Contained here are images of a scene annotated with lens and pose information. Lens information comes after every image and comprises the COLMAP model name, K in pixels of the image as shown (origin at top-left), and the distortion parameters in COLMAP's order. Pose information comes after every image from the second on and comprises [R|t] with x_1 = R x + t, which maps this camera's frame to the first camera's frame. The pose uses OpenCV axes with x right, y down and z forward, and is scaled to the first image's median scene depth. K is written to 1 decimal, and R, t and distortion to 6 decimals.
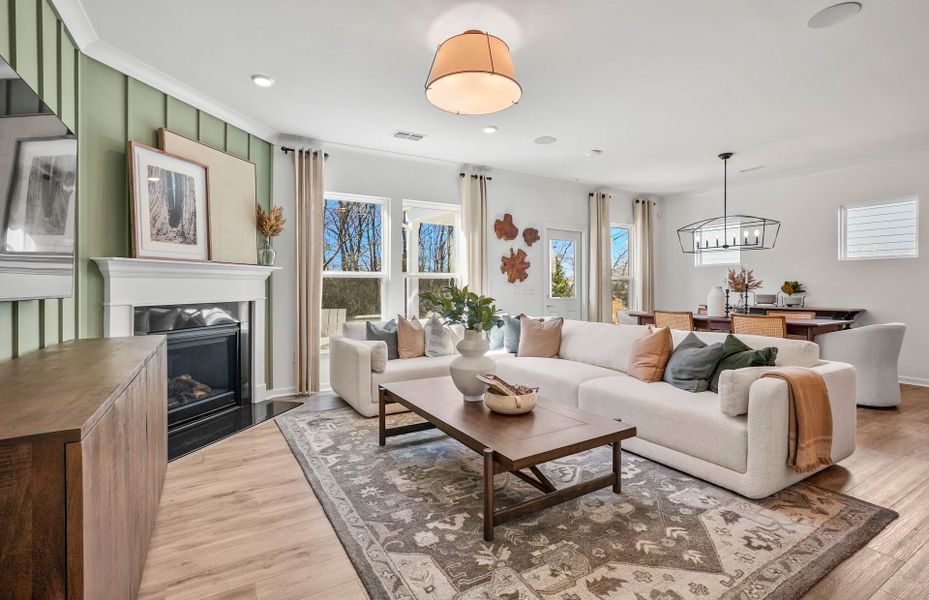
lens RADIAL K [[436.7, 0, 465.0], [0, 436.7, 279.0], [0, 0, 1]] dist [-0.033742, 0.019199]
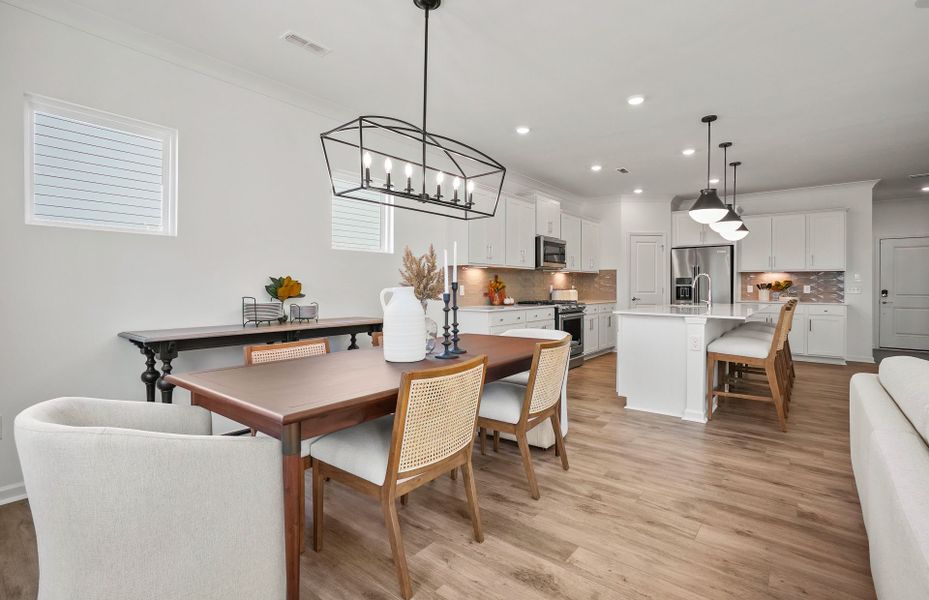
lens RADIAL K [[436.7, 0, 465.0], [0, 436.7, 279.0], [0, 0, 1]] dist [-0.033742, 0.019199]
pose [[-0.350467, 0.014386, 0.936465, 0.169221], [-0.018566, 0.999579, -0.022304, 0.017883], [-0.936391, -0.025203, -0.350052, 1.133738]]
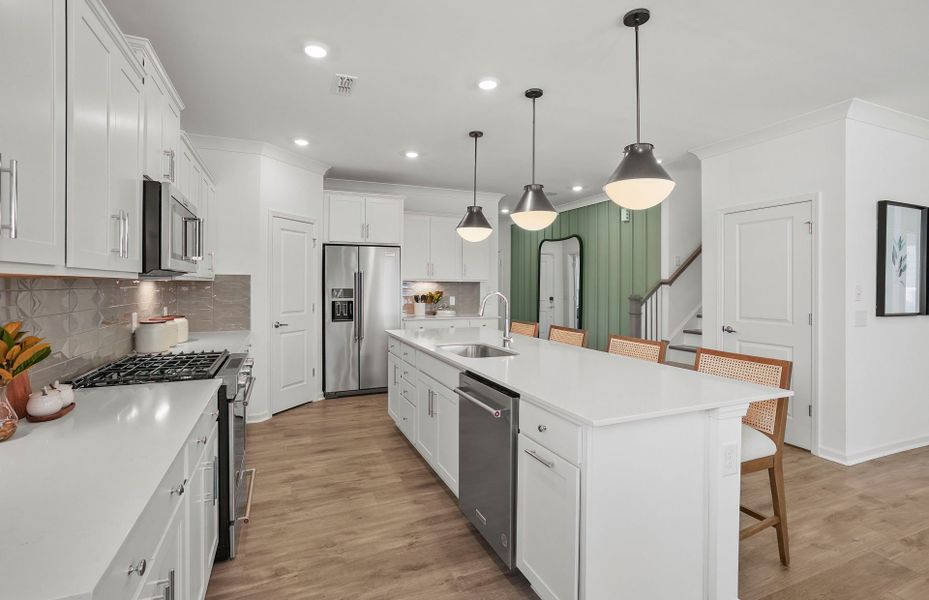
lens RADIAL K [[434.3, 0, 460.7], [0, 434.3, 283.4], [0, 0, 1]] dist [-0.043973, 0.026713]
pose [[-0.989692, -0.003020, 0.143178, 0.859030], [-0.005648, 0.999823, -0.017956, -0.027545], [-0.143098, -0.018579, -0.989534, 0.886063]]
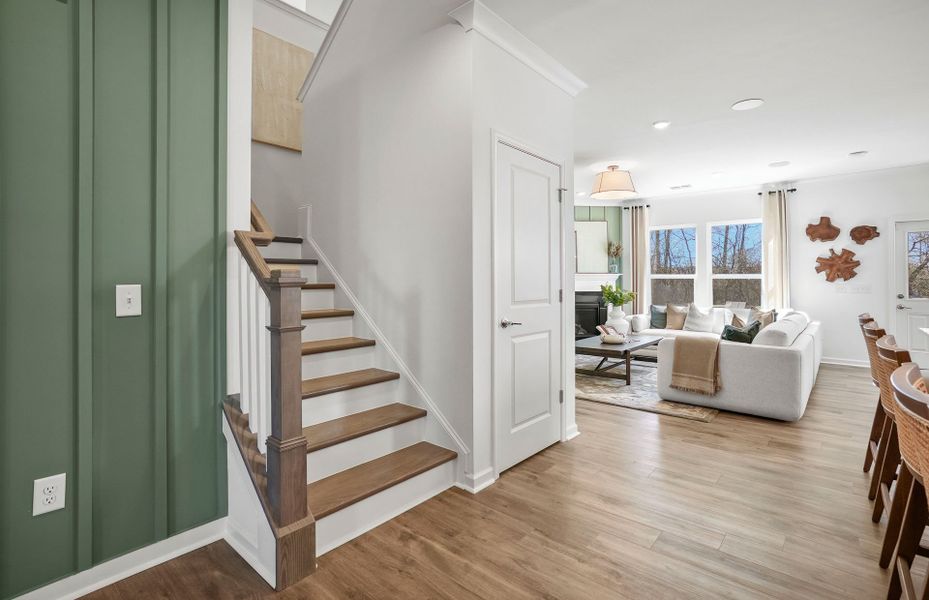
lens RADIAL K [[436.7, 0, 465.0], [0, 436.7, 279.0], [0, 0, 1]] dist [-0.033742, 0.019199]
pose [[0.310582, -0.004311, -0.950537, 0.965167], [0.014059, 0.999901, 0.000058, -0.012503], [0.950443, -0.013382, 0.310612, -0.180587]]
